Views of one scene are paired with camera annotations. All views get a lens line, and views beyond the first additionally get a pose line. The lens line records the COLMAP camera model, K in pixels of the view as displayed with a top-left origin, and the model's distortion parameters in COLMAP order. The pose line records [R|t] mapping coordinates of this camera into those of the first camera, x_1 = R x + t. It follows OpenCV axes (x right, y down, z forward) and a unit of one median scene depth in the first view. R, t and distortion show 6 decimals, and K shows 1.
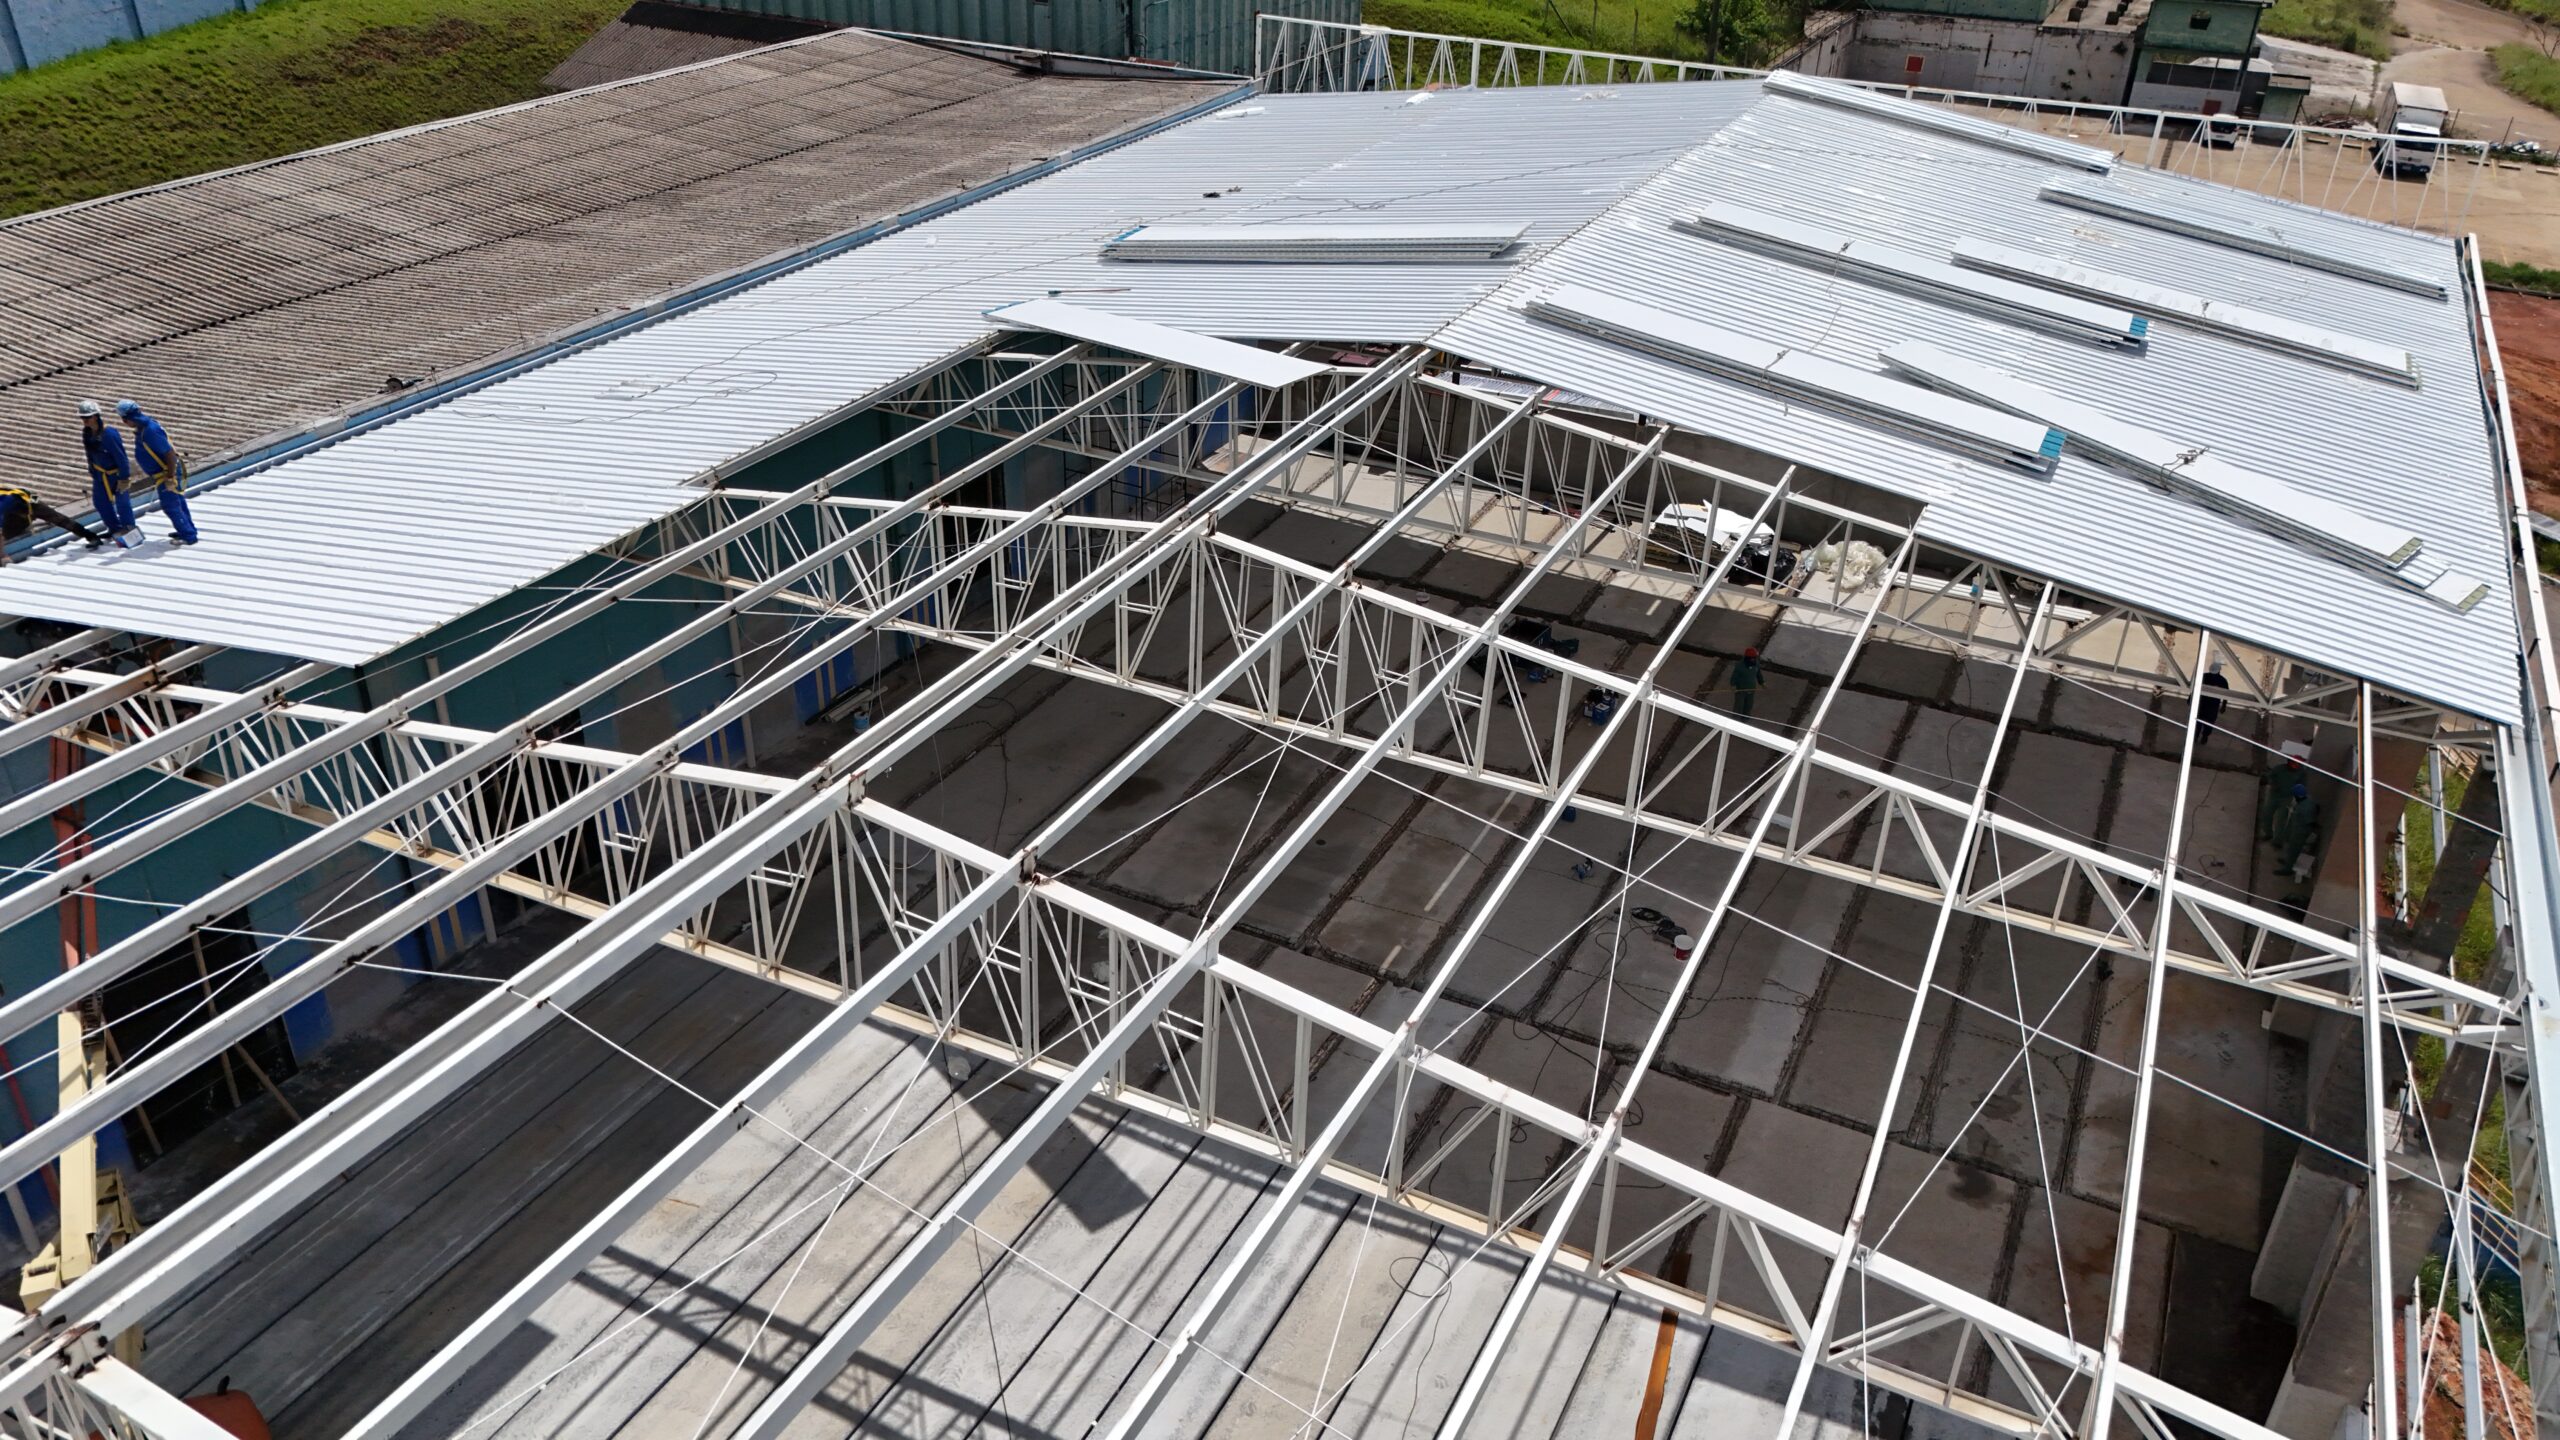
lens RADIAL K [[1898.2, 0, 1278.1], [0, 1898.2, 719.4], [0, 0, 1]] dist [0.066282, -0.055833]
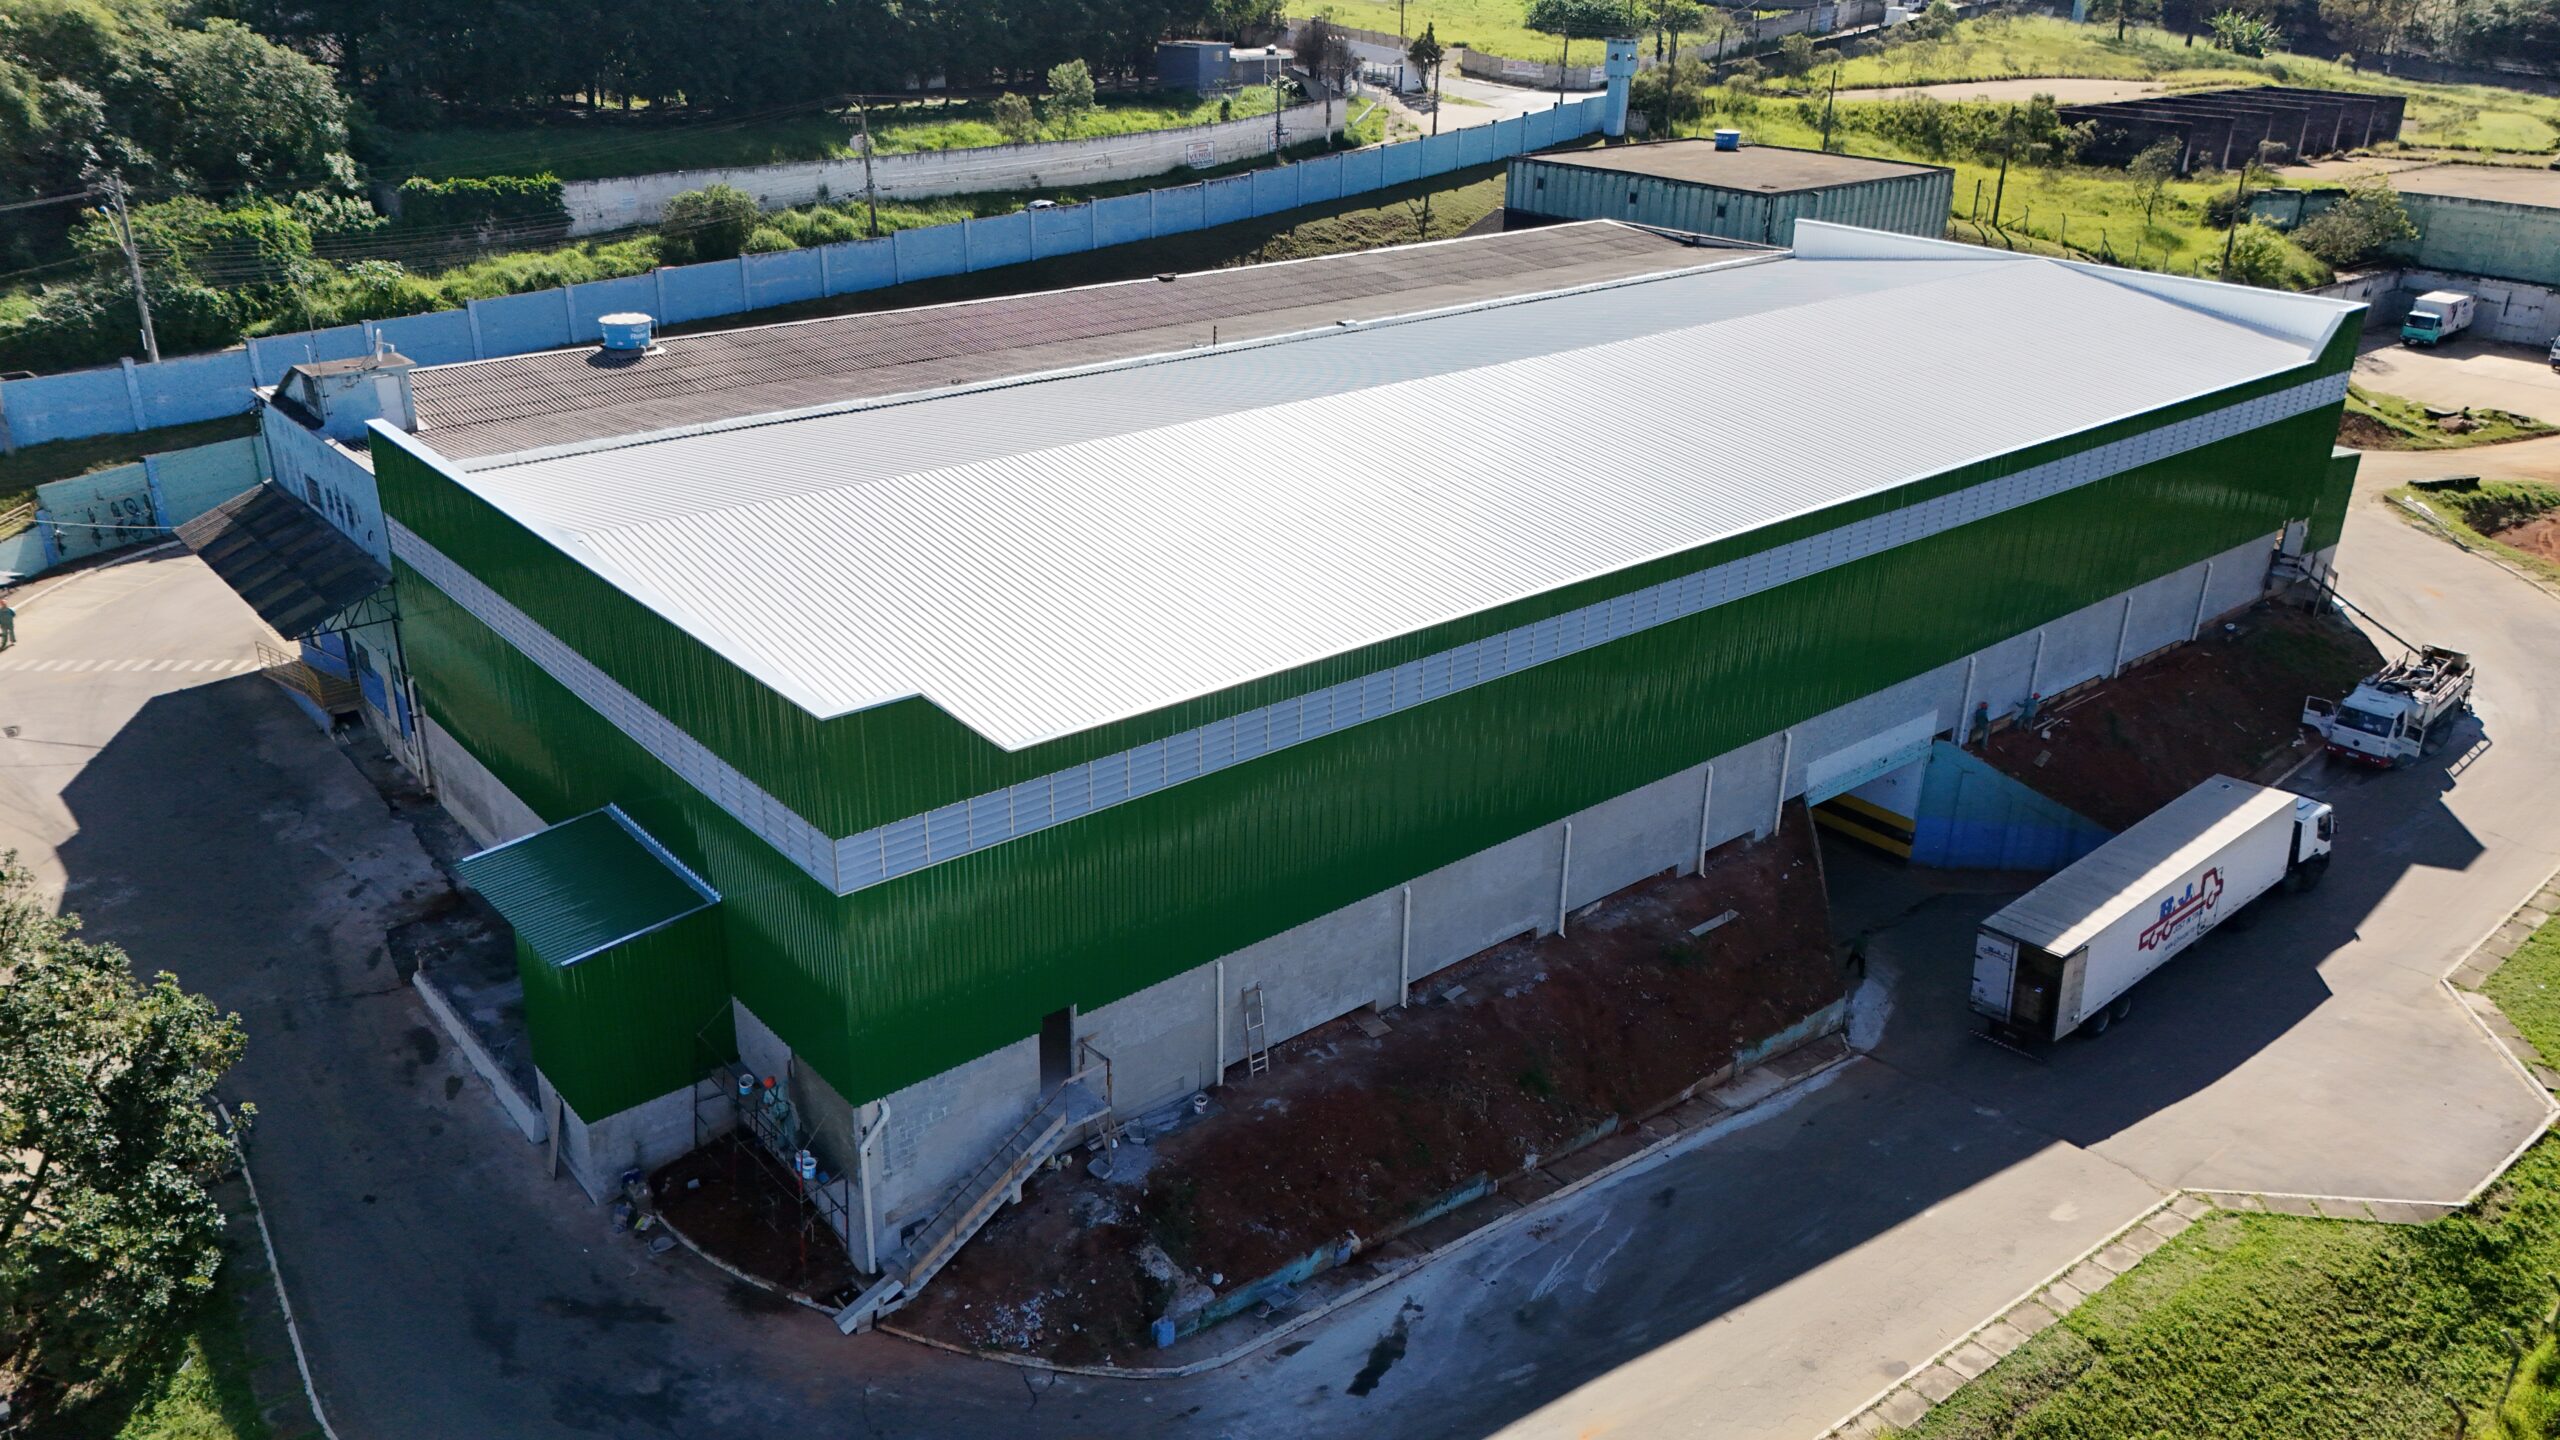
lens RADIAL K [[1898.2, 0, 1275.3], [0, 1898.2, 712.3], [0, 0, 1]] dist [0.066282, -0.055833]
pose [[0.919360, 0.150146, -0.363638, 0.296504], [-0.191973, 0.978008, -0.081532, 0.416641], [0.343399, 0.144766, 0.927966, -1.004918]]
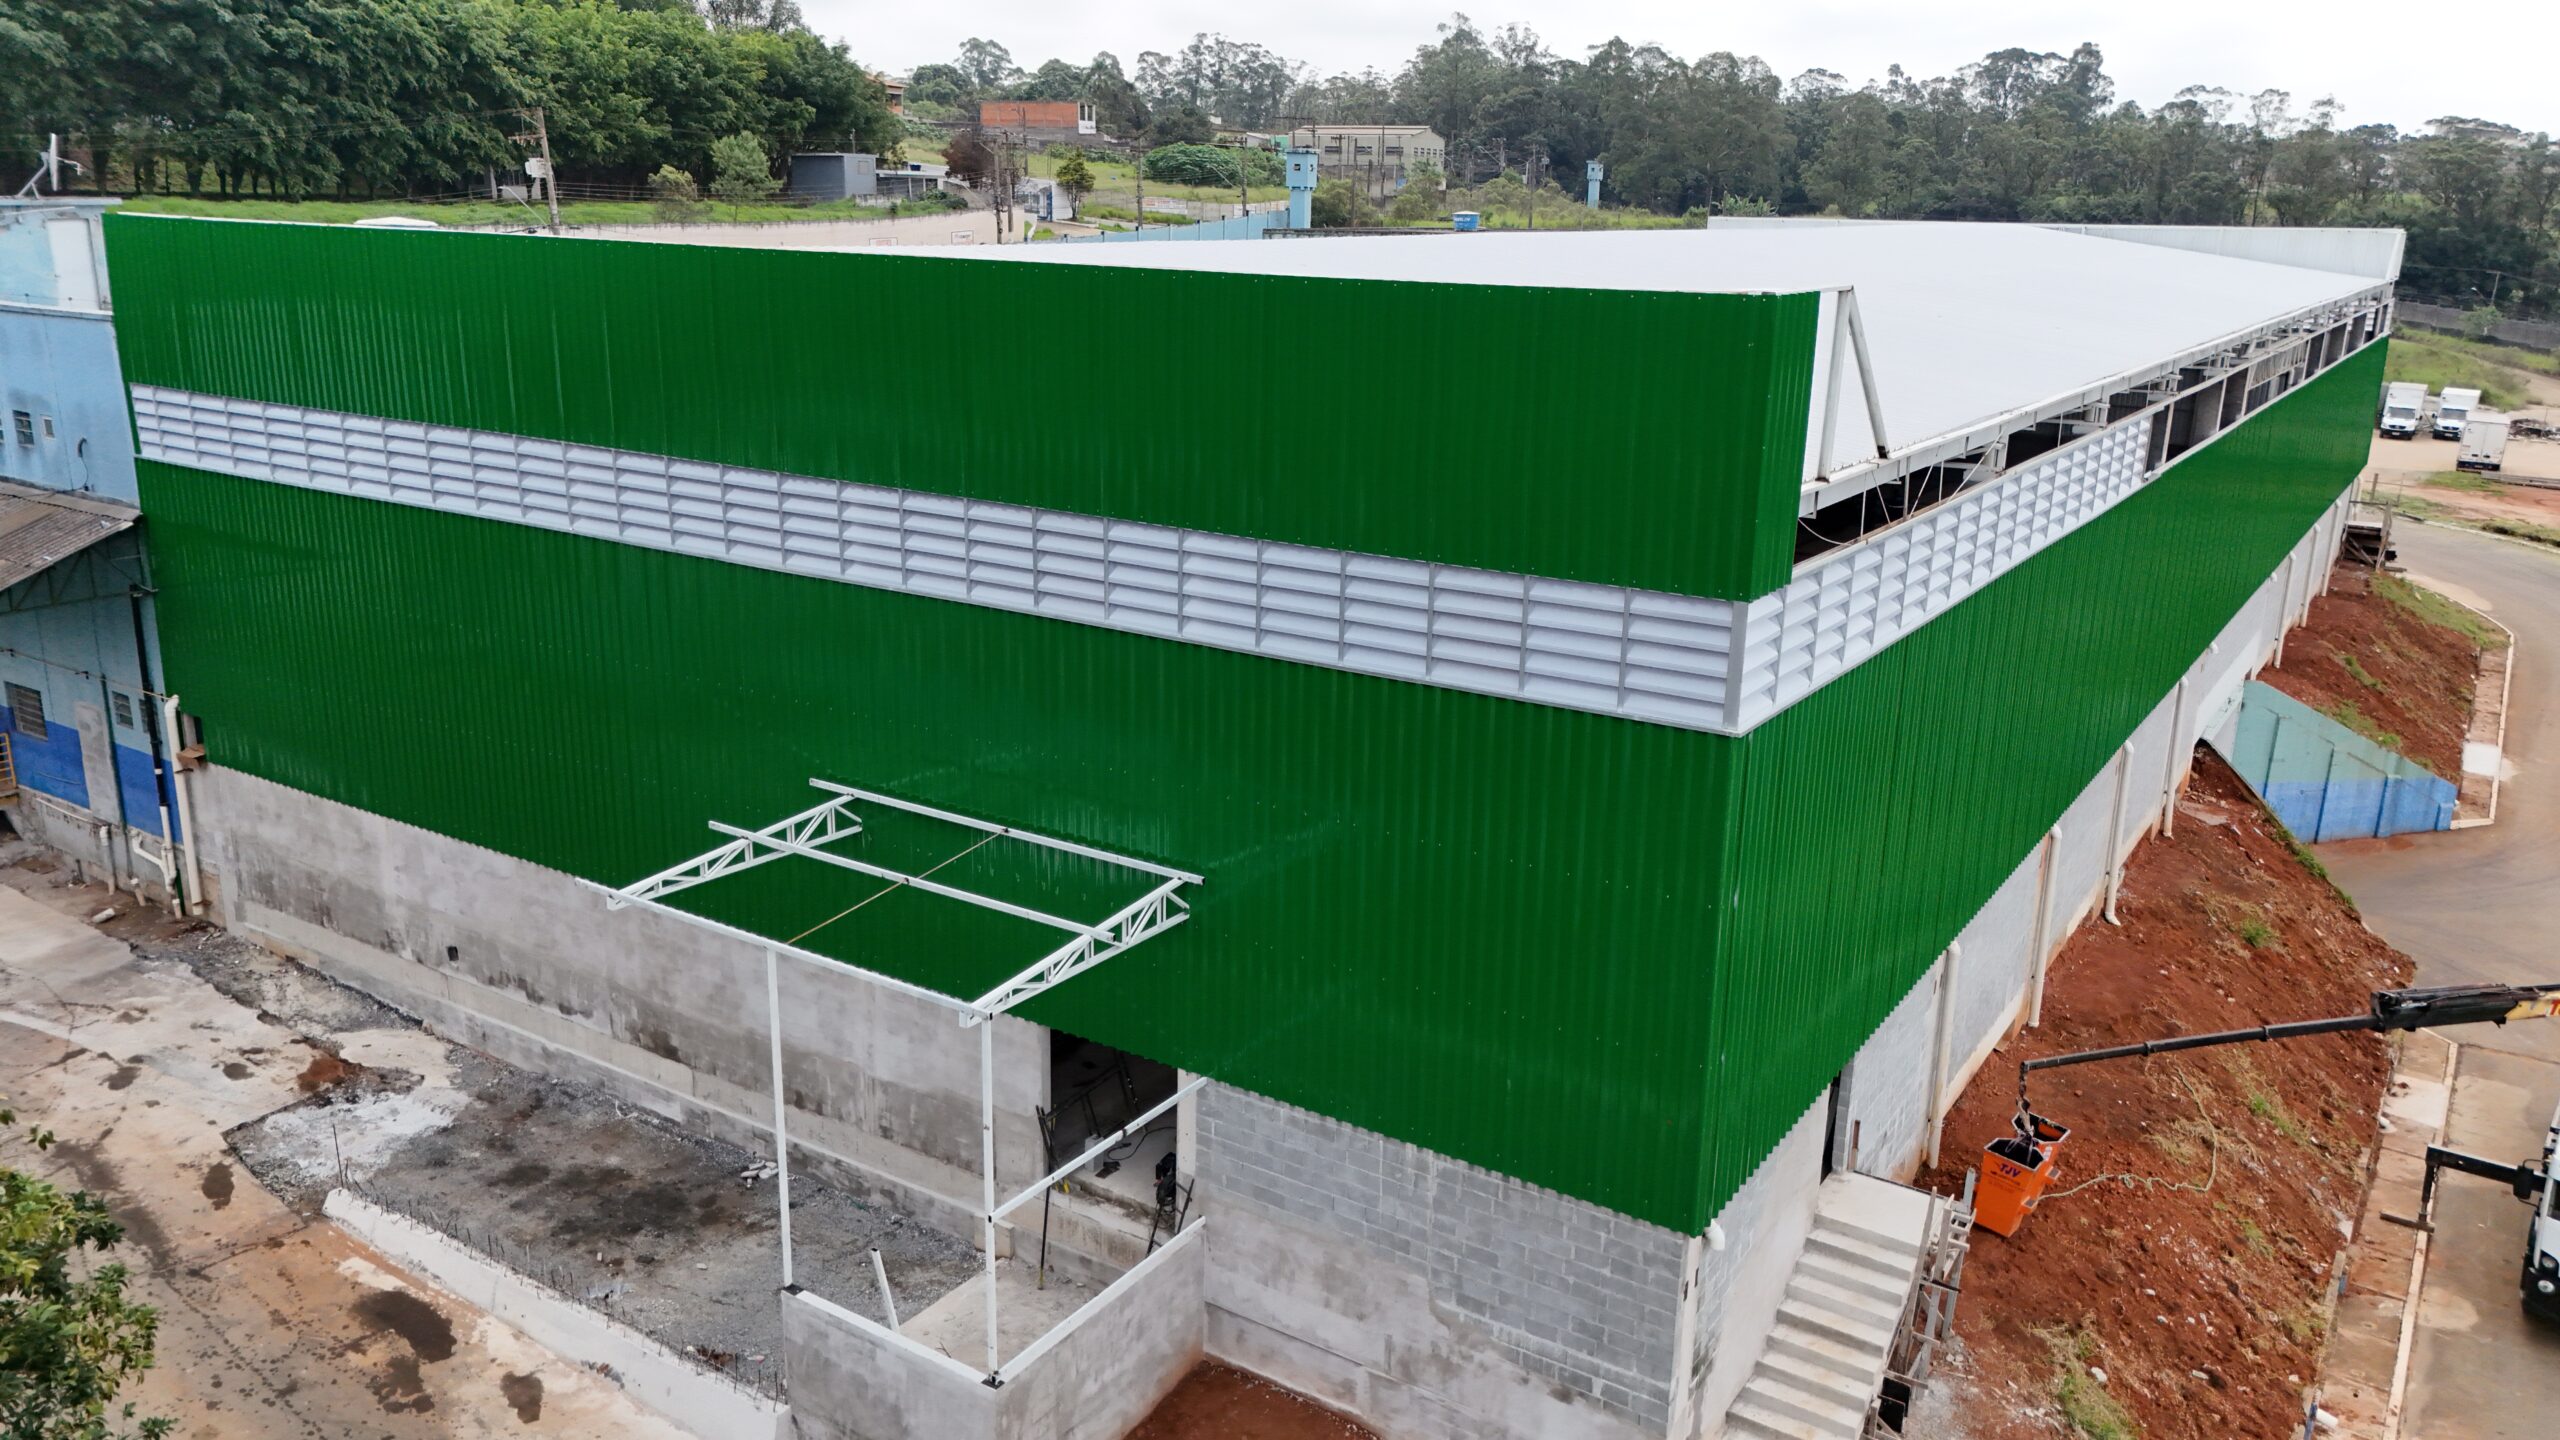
lens RADIAL K [[1898.2, 0, 1280.8], [0, 1898.2, 704.8], [0, 0, 1]] dist [0.066282, -0.055833]
pose [[0.992922, 0.026513, -0.115768, -0.191825], [-0.054487, 0.967819, -0.245678, 0.548628], [0.105529, 0.250247, 0.962414, -0.673579]]
